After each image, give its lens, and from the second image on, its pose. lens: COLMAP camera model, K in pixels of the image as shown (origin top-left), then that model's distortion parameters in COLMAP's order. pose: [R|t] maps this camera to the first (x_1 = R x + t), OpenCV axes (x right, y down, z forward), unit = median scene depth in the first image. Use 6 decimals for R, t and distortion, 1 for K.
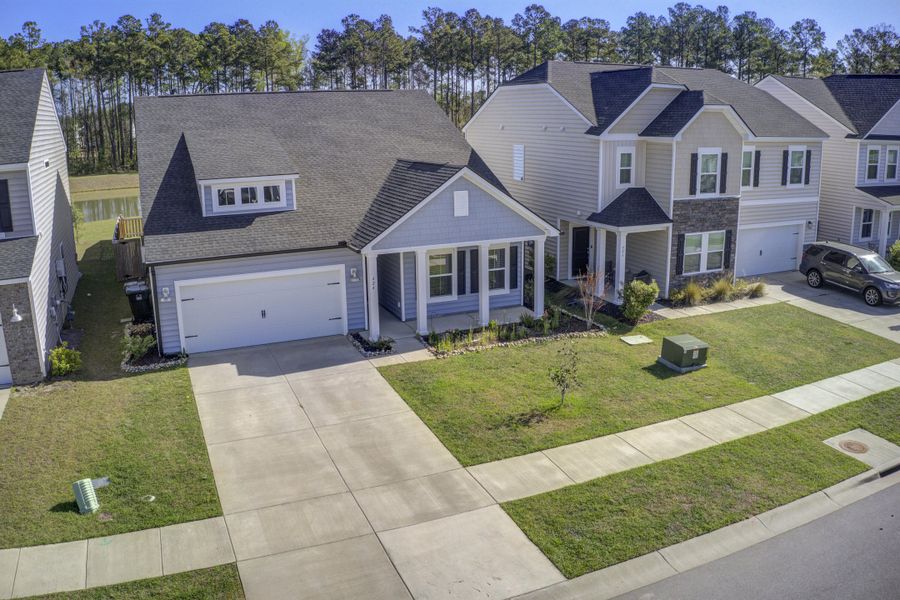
lens RADIAL K [[726.2, 0, 450.3], [0, 726.2, 288.8], [0, 0, 1]] dist [-0.187616, 0.021738]
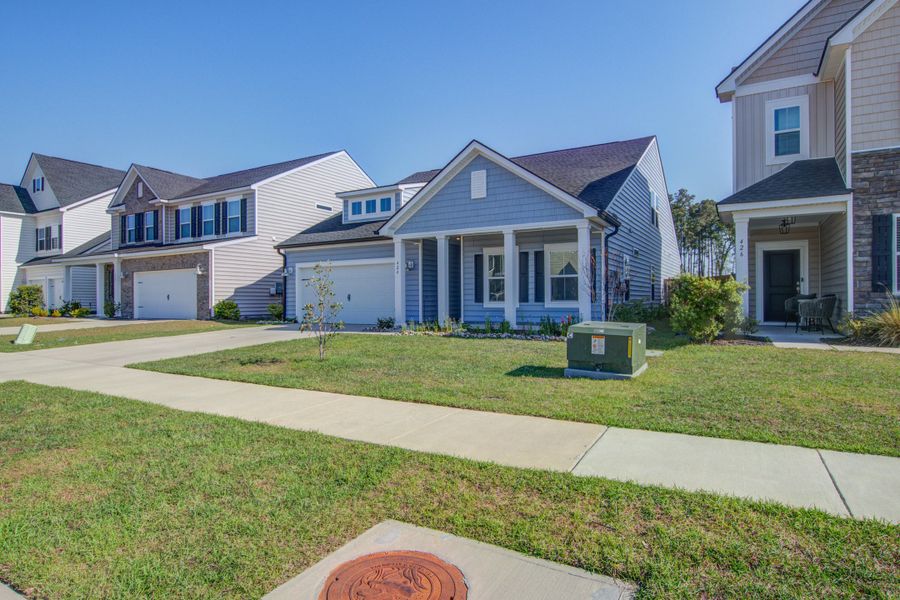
lens RADIAL K [[512.0, 0, 455.0], [0, 512.0, 302.3], [0, 0, 1]] dist [-0.016569, 0.001711]
pose [[0.592769, 0.011566, -0.805290, 0.453024], [-0.193042, 0.972789, -0.128125, 0.101163], [0.781895, 0.231404, 0.578872, 0.554655]]
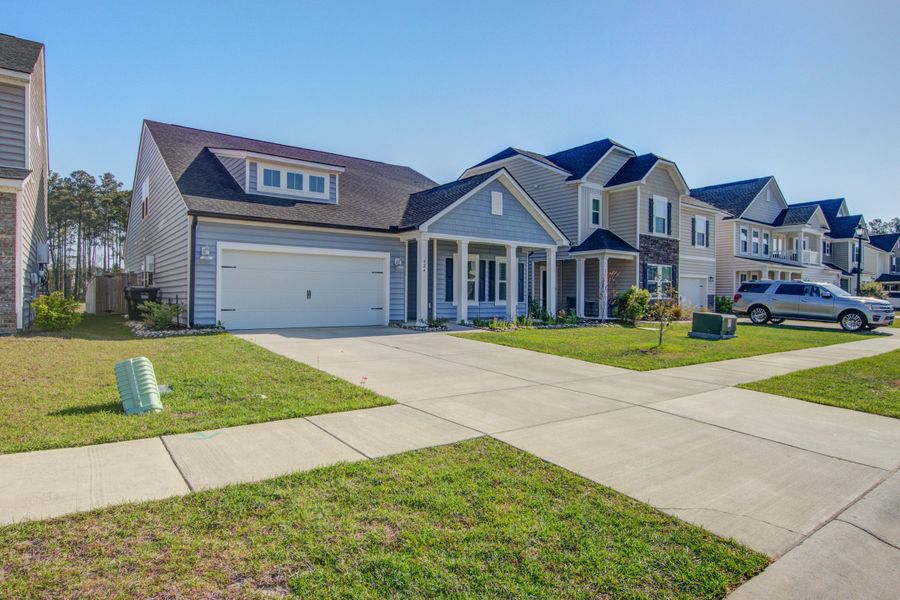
lens RADIAL K [[512.0, 0, 451.4], [0, 512.0, 297.5], [0, 0, 1]] dist [-0.016569, 0.001711]
pose [[0.973148, 0.019409, 0.229361, -0.199249], [0.035499, 0.971862, -0.232859, 0.174772], [-0.227427, 0.234749, 0.945077, 0.272499]]
